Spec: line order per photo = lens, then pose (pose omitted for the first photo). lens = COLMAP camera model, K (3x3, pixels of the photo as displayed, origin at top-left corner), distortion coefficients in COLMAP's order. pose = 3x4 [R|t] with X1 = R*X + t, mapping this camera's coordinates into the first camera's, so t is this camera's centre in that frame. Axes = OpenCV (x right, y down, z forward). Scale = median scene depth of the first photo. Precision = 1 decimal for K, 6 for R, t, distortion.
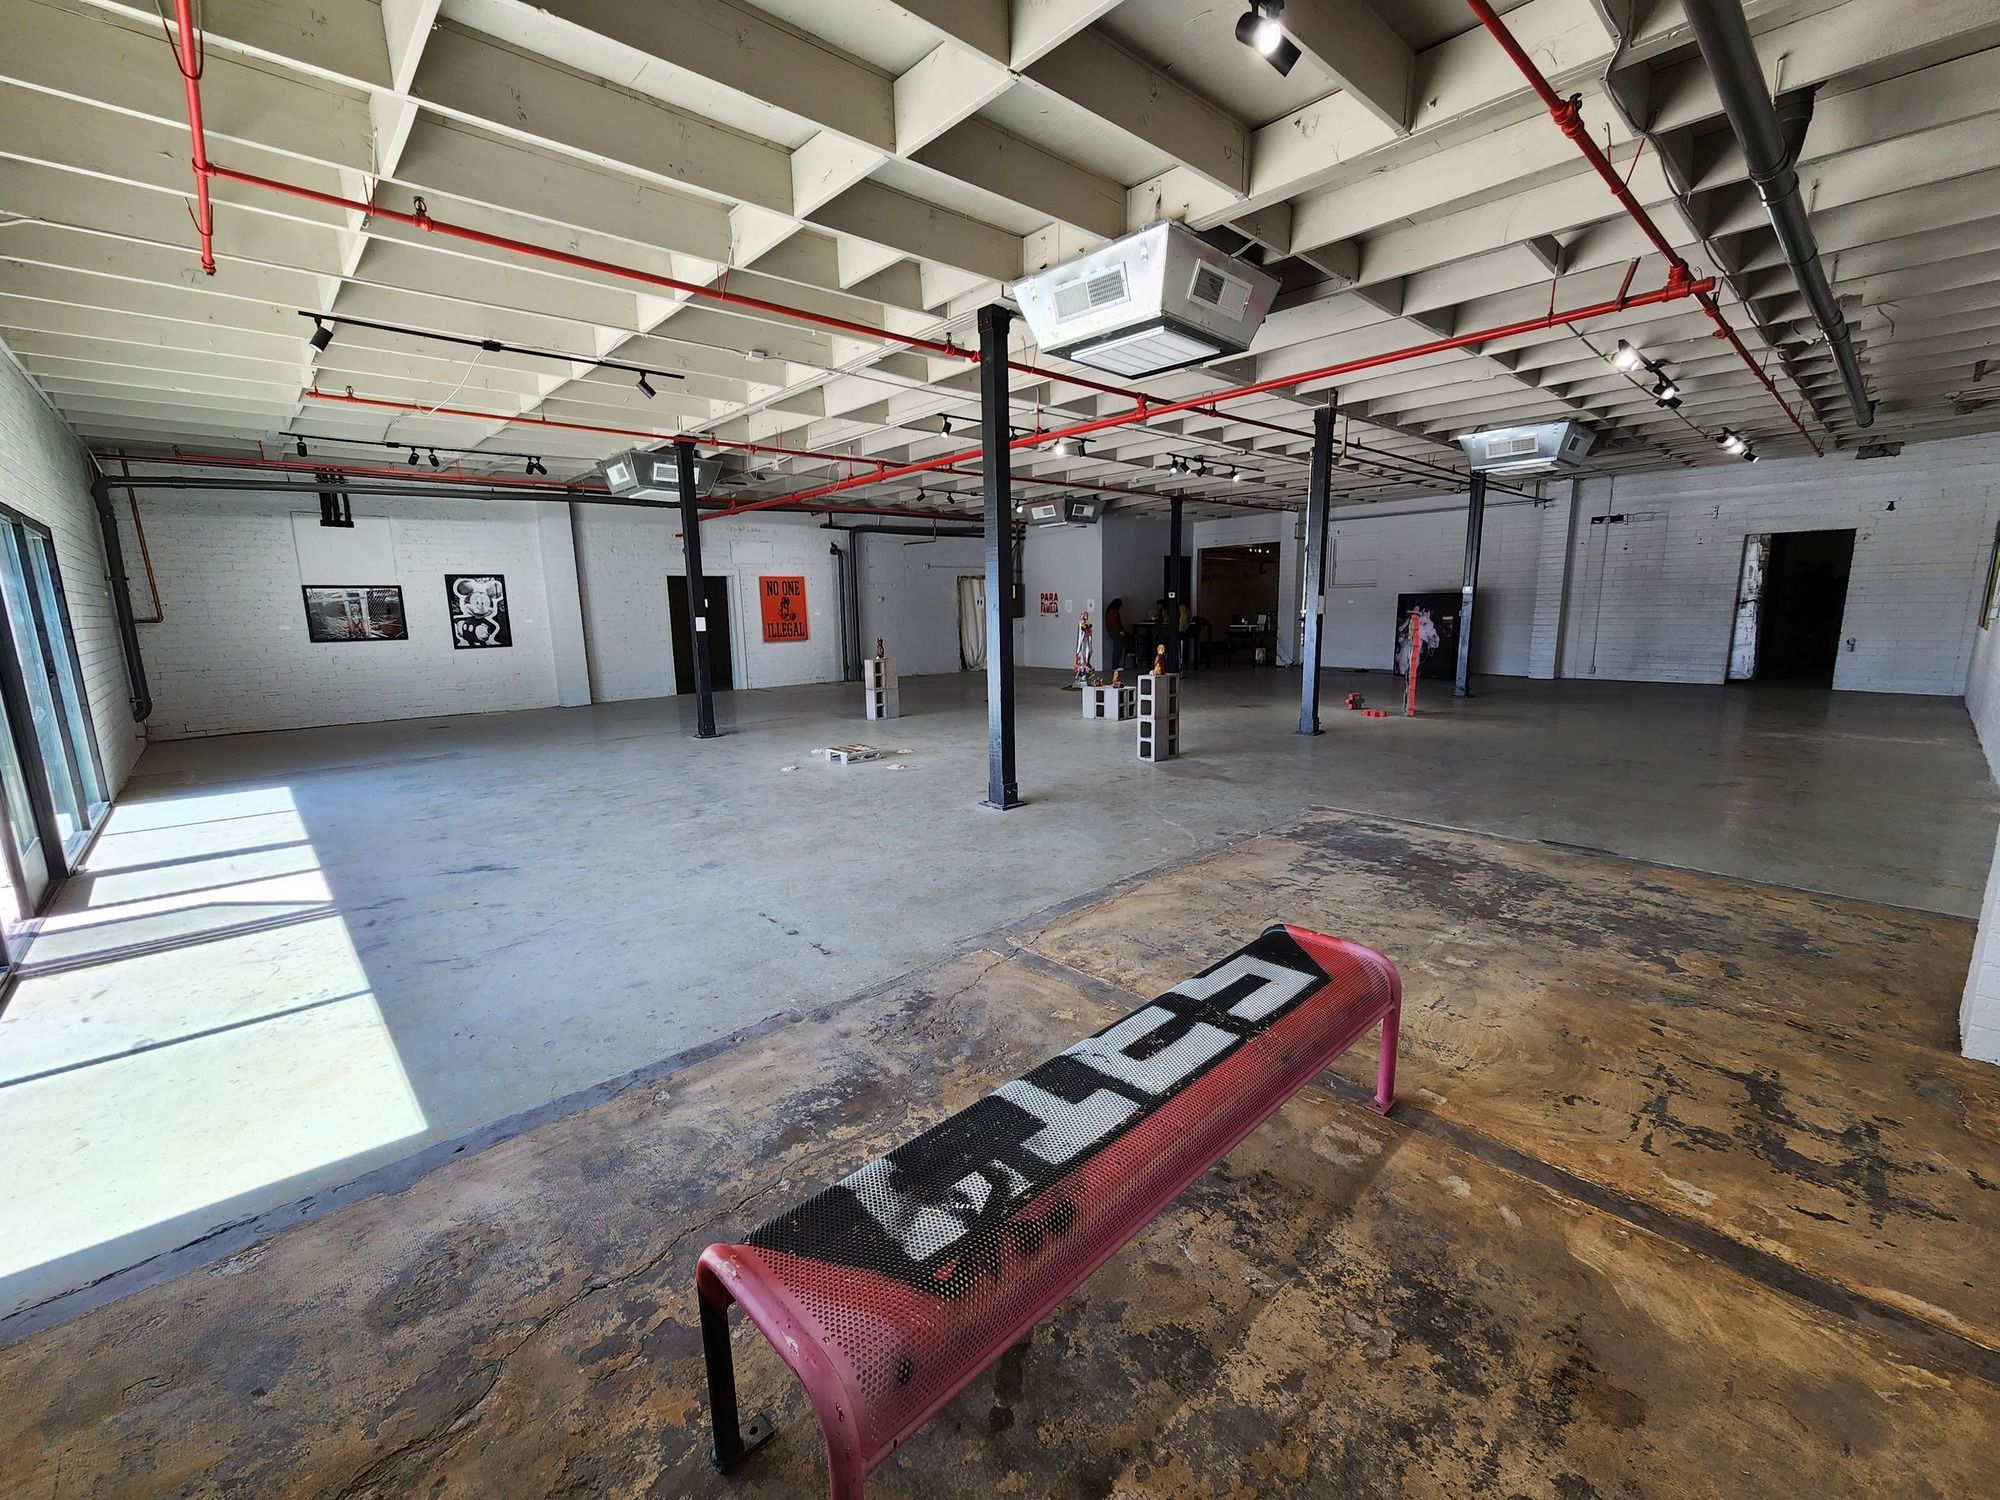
lens RADIAL K [[814.3, 0, 1004.3], [0, 814.3, 760.9], [0, 0, 1]] dist [-0.012593, 0.005066]
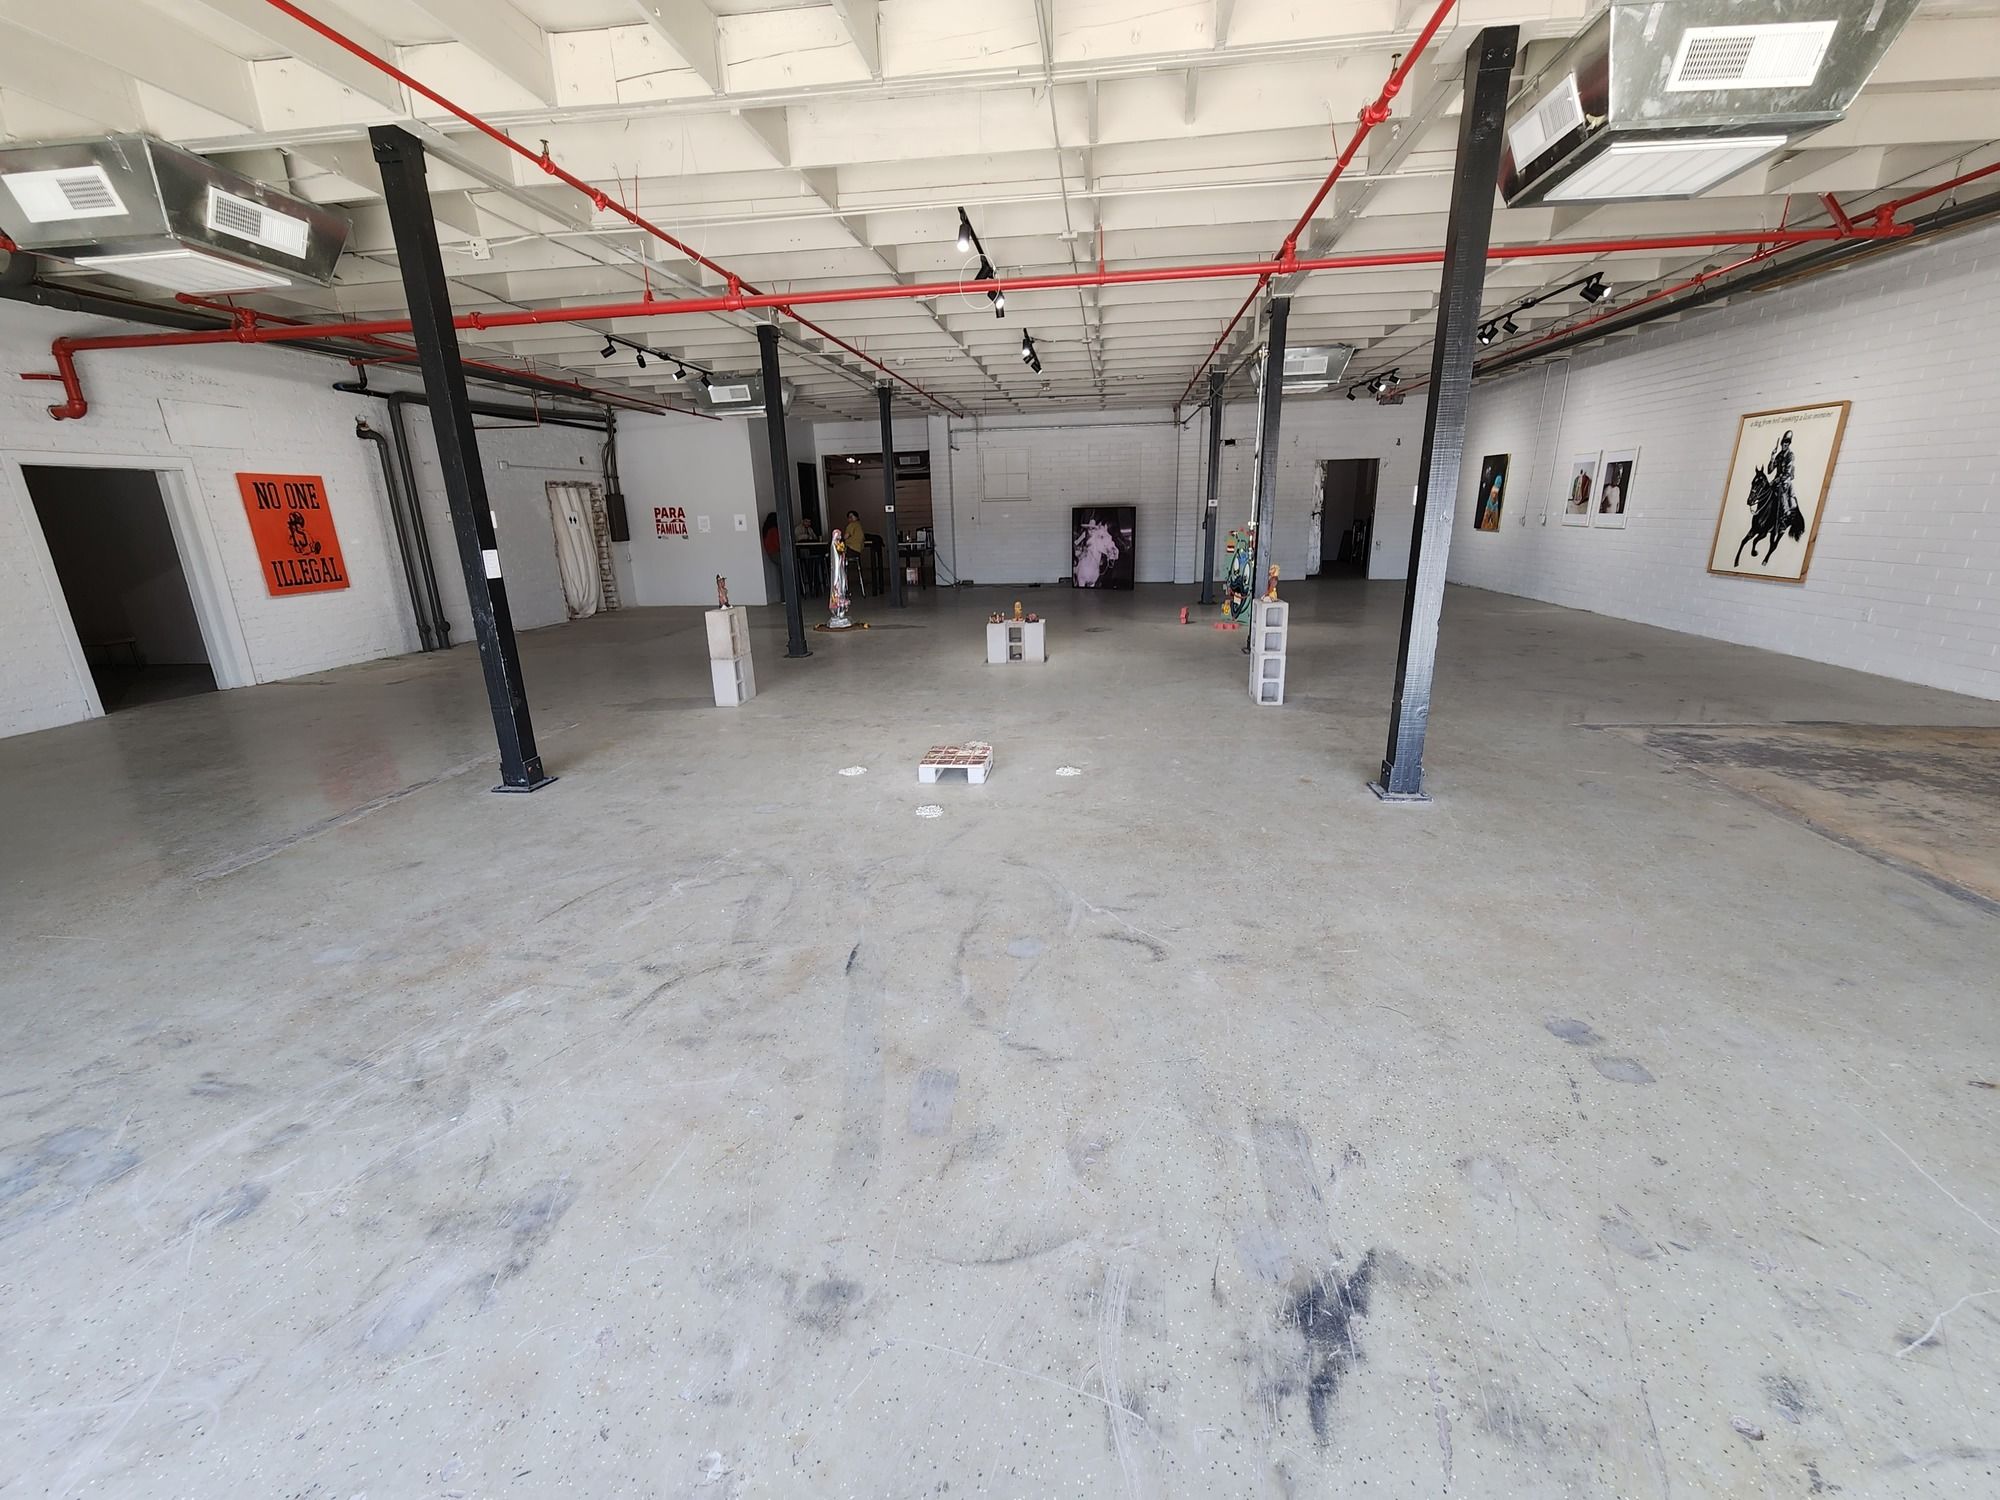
lens RADIAL K [[814.3, 0, 1004.3], [0, 814.3, 760.9], [0, 0, 1]] dist [-0.012593, 0.005066]
pose [[0.759124, -0.191533, 0.622129, -0.294945], [0.131389, 0.981145, 0.141742, -0.051289], [-0.637548, -0.025859, 0.769977, 0.270056]]
